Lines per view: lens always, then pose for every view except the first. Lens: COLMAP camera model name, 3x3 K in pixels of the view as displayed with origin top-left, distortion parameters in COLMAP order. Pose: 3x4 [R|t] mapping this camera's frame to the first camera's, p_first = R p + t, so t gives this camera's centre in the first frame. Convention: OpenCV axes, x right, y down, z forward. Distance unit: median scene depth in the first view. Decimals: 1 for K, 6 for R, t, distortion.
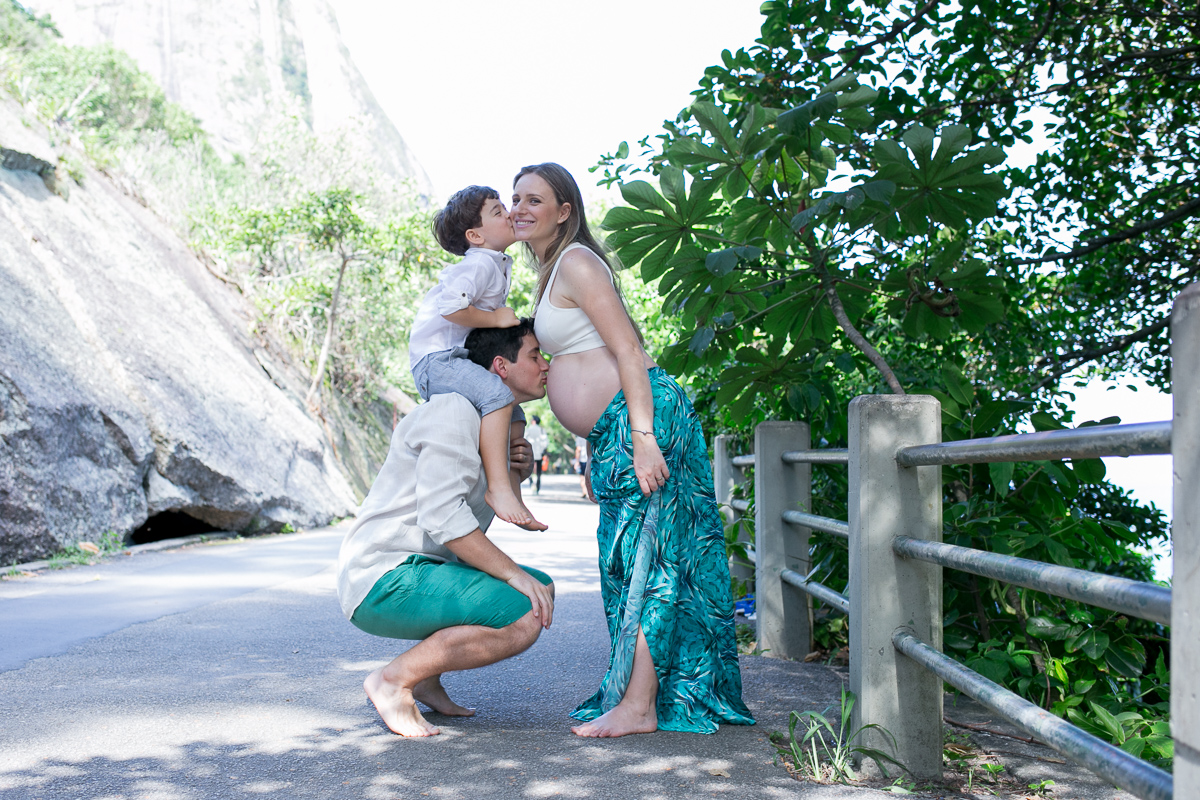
lens RADIAL K [[1526.9, 0, 600.0], [0, 1526.9, 400.0], [0, 0, 1]] dist [-0.015371, -0.024940]
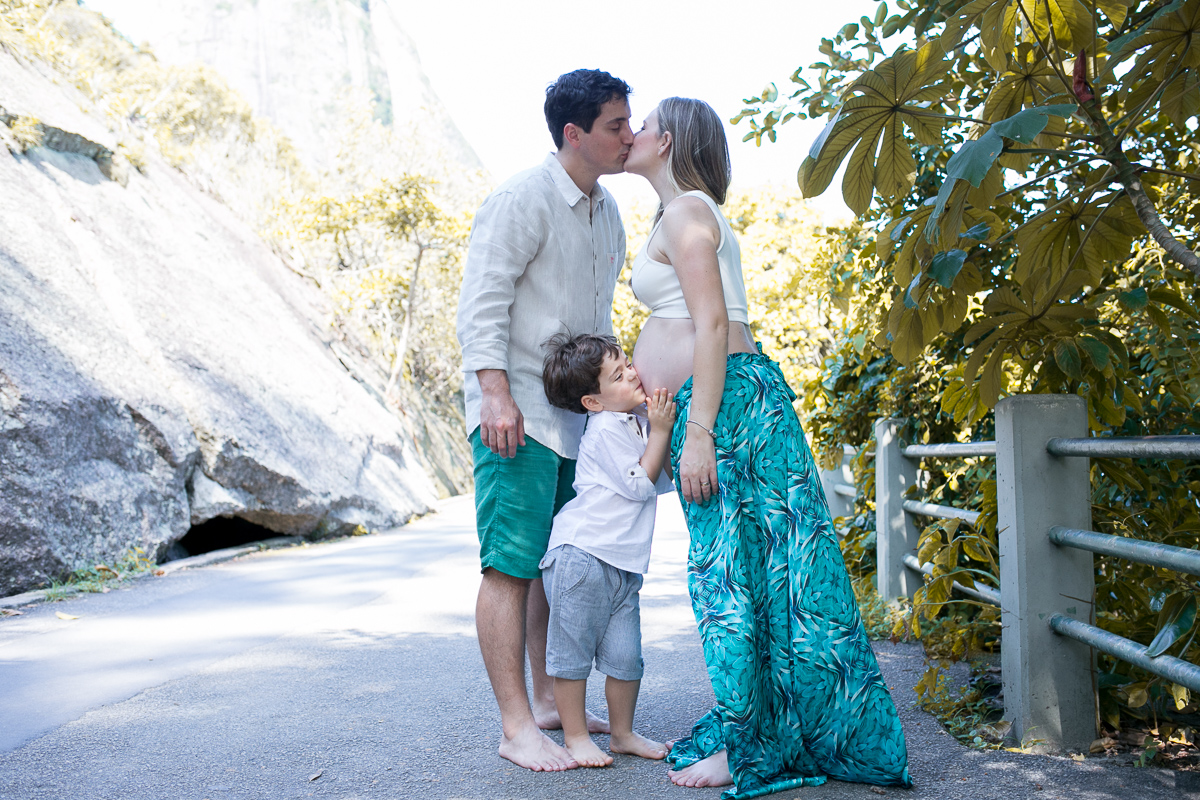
lens RADIAL K [[1213.1, 0, 600.0], [0, 1213.1, 400.0], [0, 0, 1]] dist [0.003400, 0.002031]
pose [[0.999154, -0.021246, -0.035210, -0.032009], [0.021333, 0.999770, 0.002099, 0.006942], [0.035157, -0.002848, 0.999378, 0.267365]]
